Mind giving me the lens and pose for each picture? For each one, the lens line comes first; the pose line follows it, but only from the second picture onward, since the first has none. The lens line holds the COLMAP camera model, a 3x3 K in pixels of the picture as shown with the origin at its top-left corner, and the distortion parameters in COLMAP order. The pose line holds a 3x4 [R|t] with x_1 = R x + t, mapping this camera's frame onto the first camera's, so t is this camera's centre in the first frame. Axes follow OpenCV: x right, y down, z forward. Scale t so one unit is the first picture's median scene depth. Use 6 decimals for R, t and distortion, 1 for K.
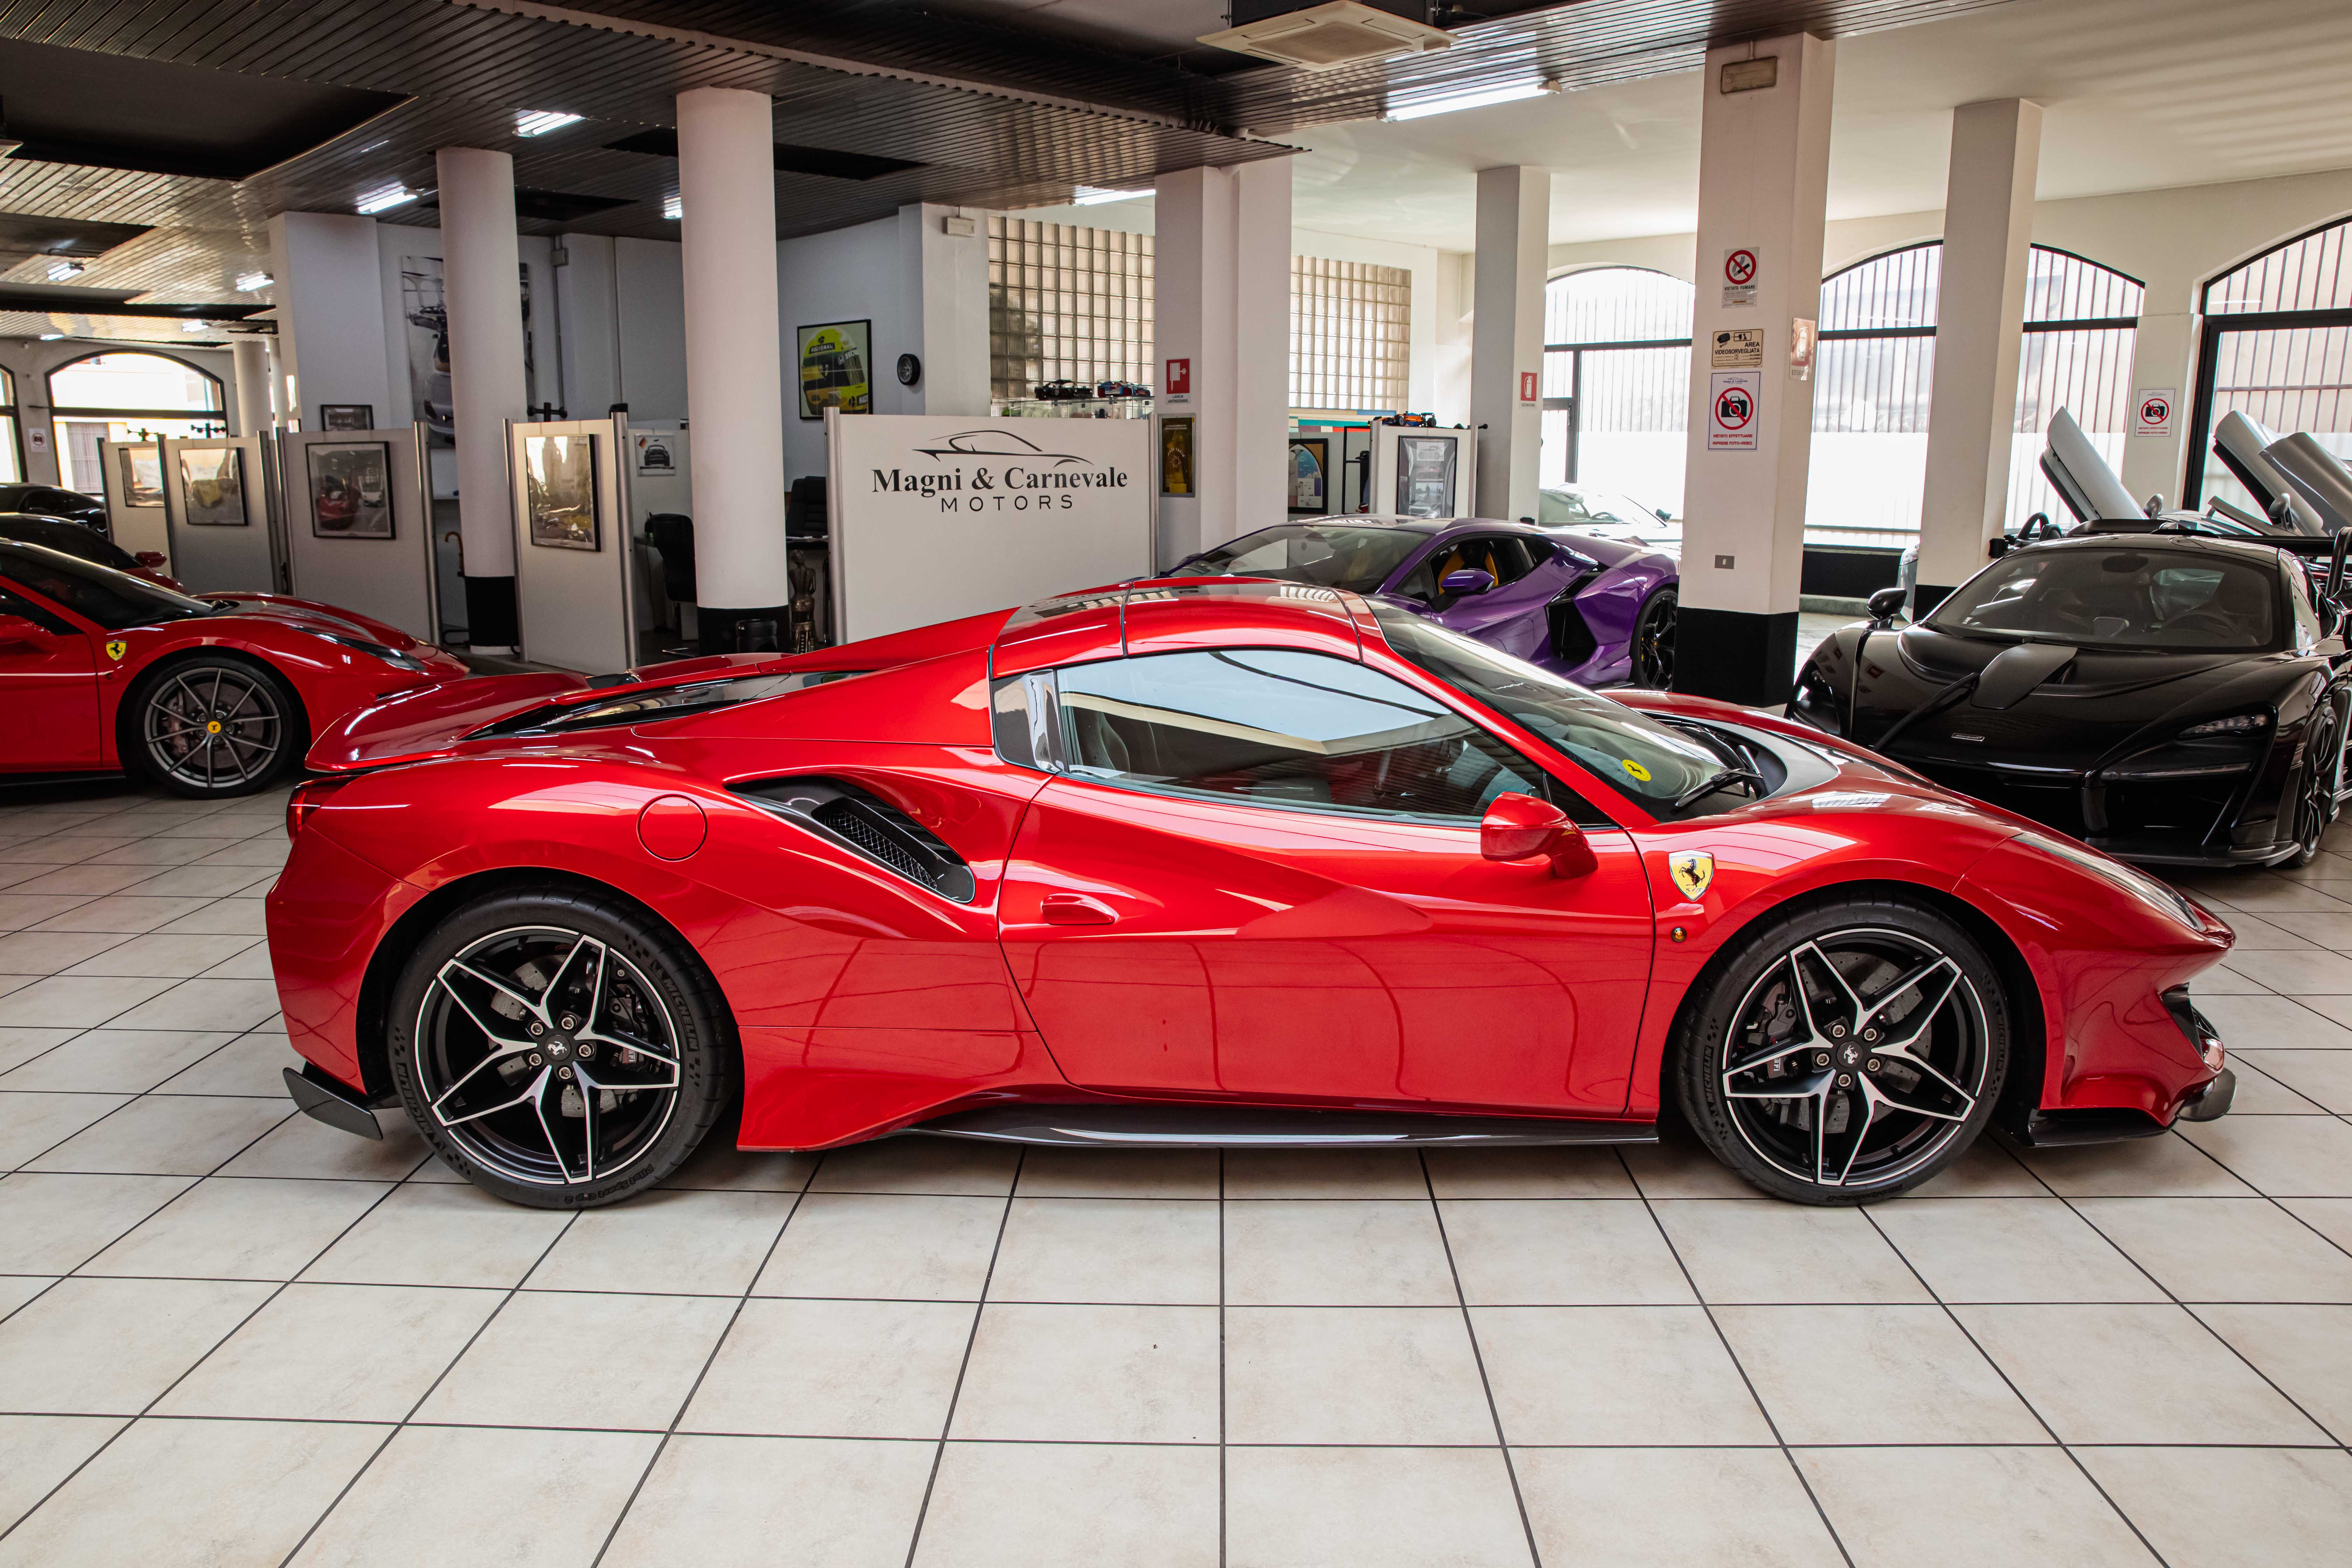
lens RADIAL K [[1651.2, 0, 1169.2], [0, 1651.2, 780.0], [0, 0, 1]] dist [-0.057932, 0.003222]
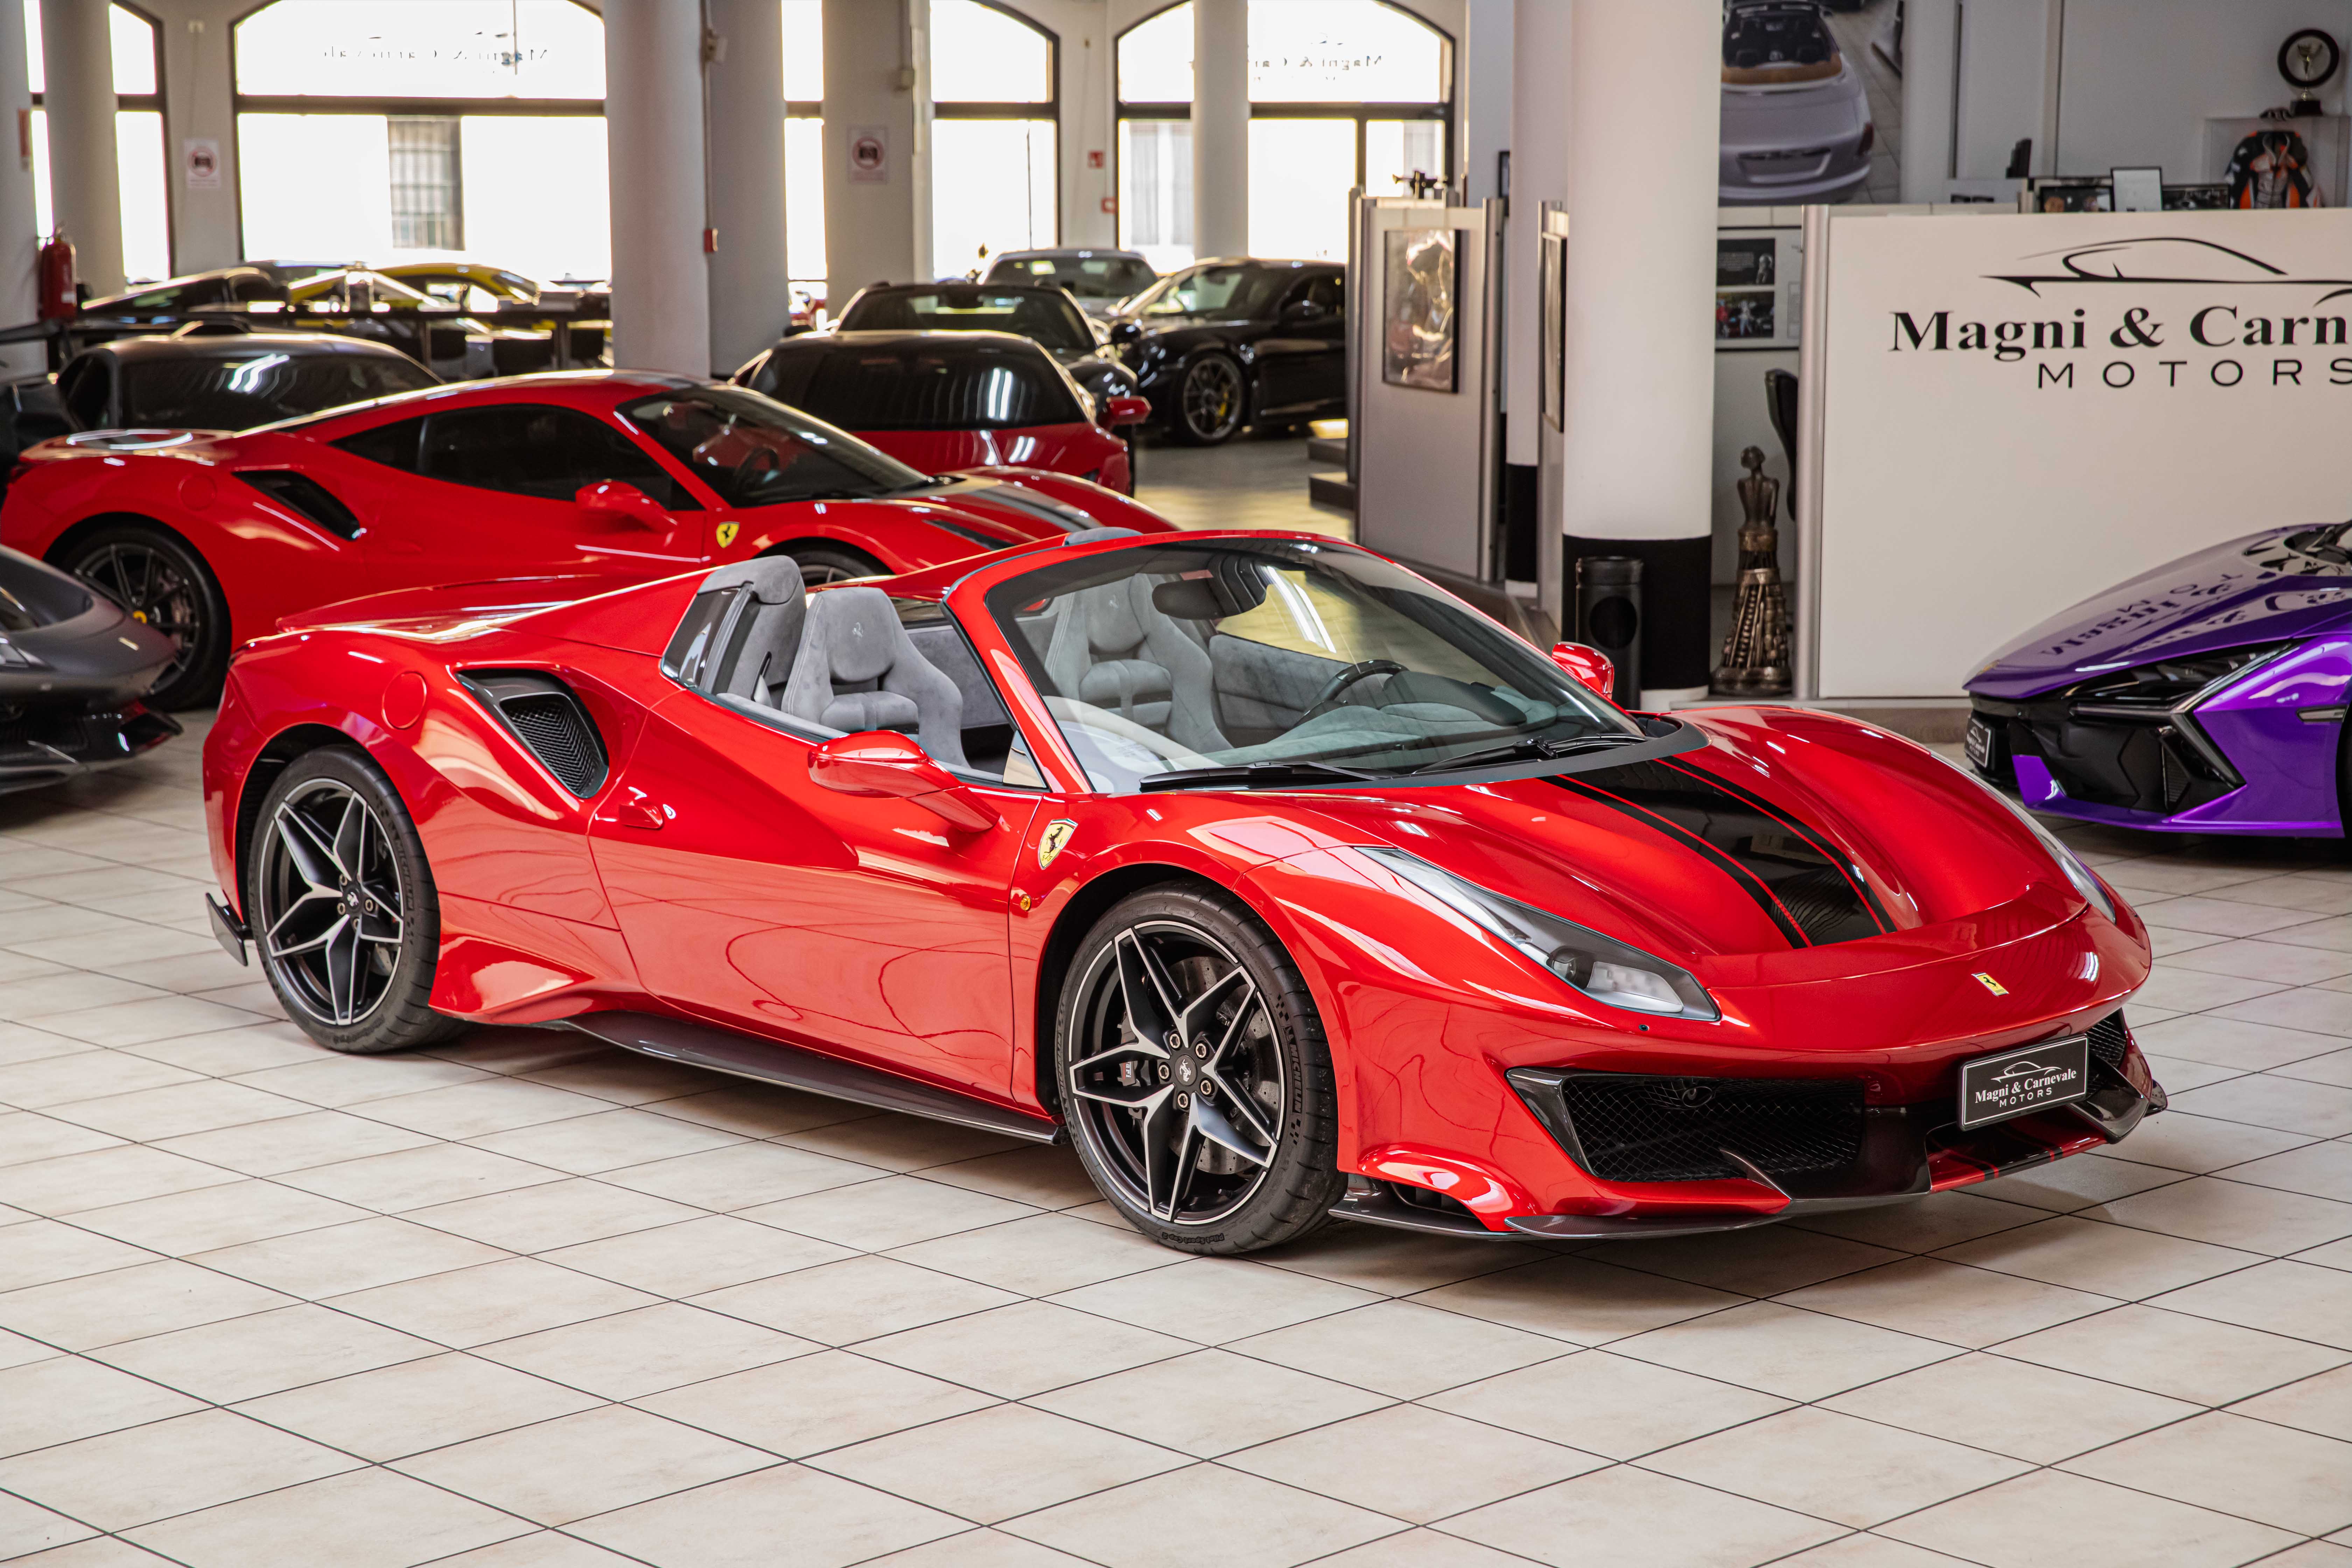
lens RADIAL K [[4369.0, 0, 1176.6], [0, 4369.0, 793.3], [0, 0, 1]] dist [0.227501, 0.000000]
pose [[0.703698, 0.096887, -0.703863, 1.000403], [-0.131508, 0.991303, 0.004976, 0.003898], [0.698223, 0.089062, 0.710319, -0.339261]]
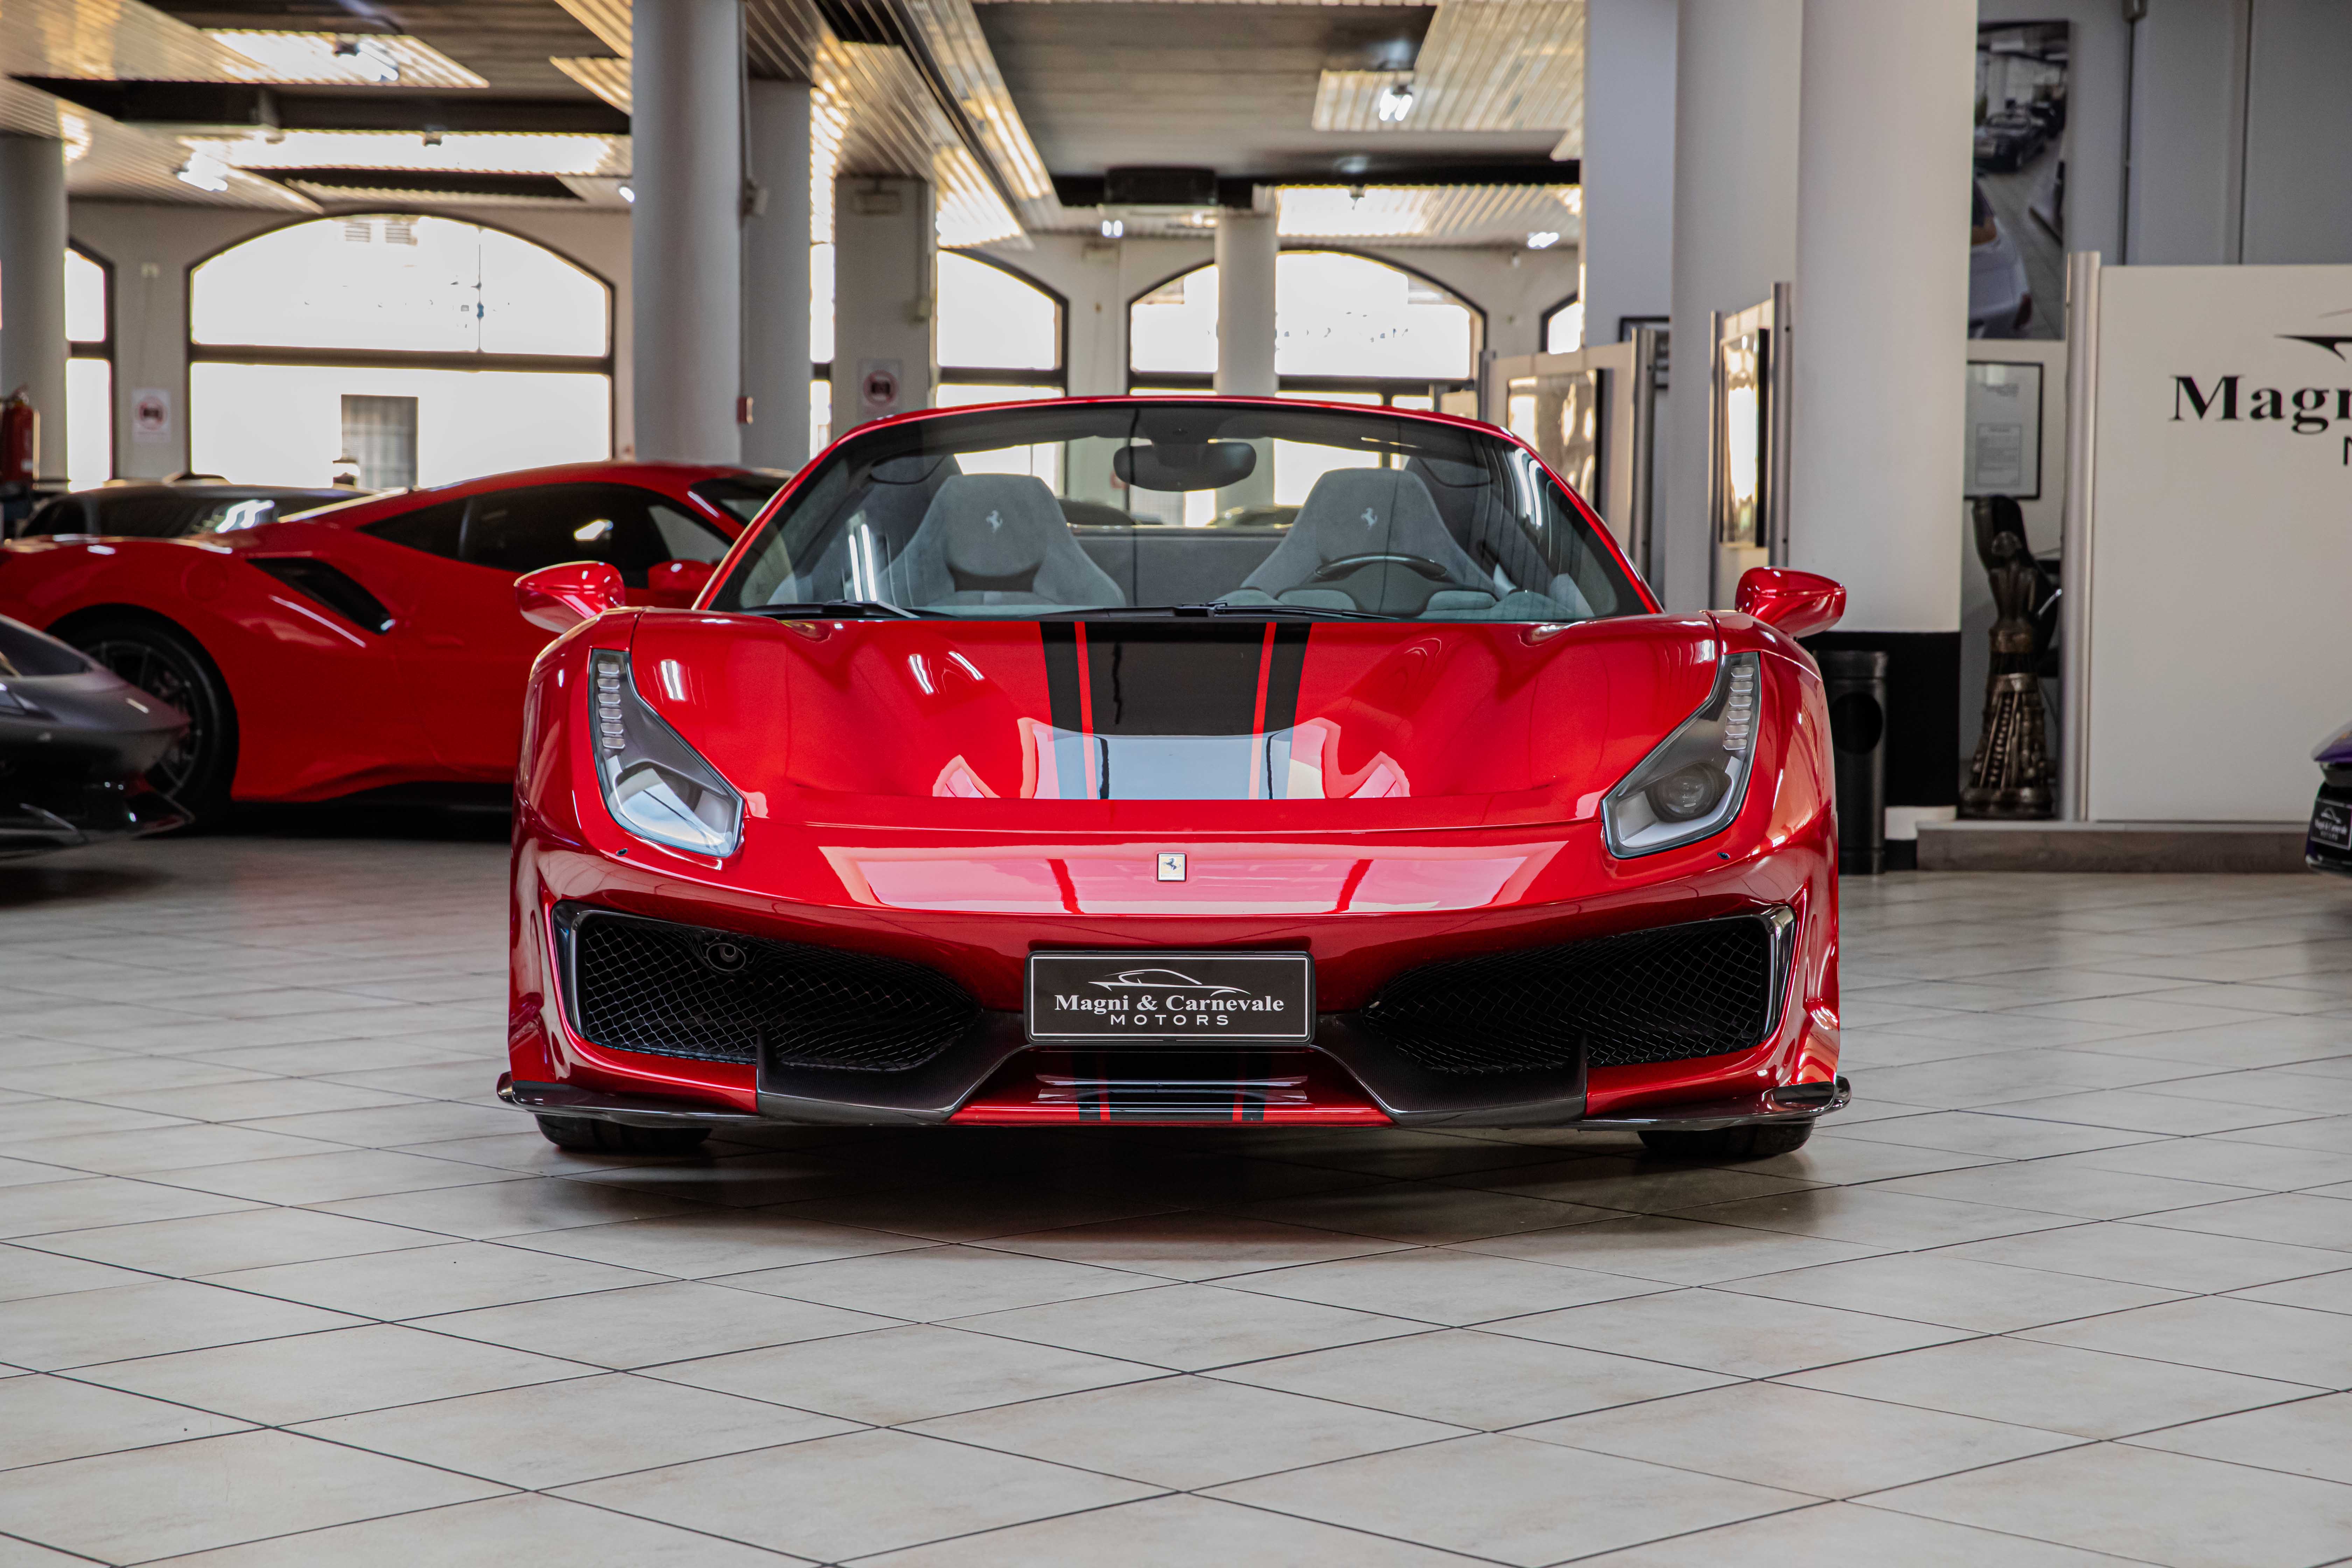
lens RADIAL K [[4519.7, 0, 1170.9], [0, 4519.7, 787.1], [0, 0, 1]] dist [0.233780, 0.000000]
pose [[0.714826, 0.038007, -0.698269, 0.775602], [-0.142177, 0.985565, -0.091905, 0.140929], [0.684697, 0.164974, 0.709911, -0.231393]]
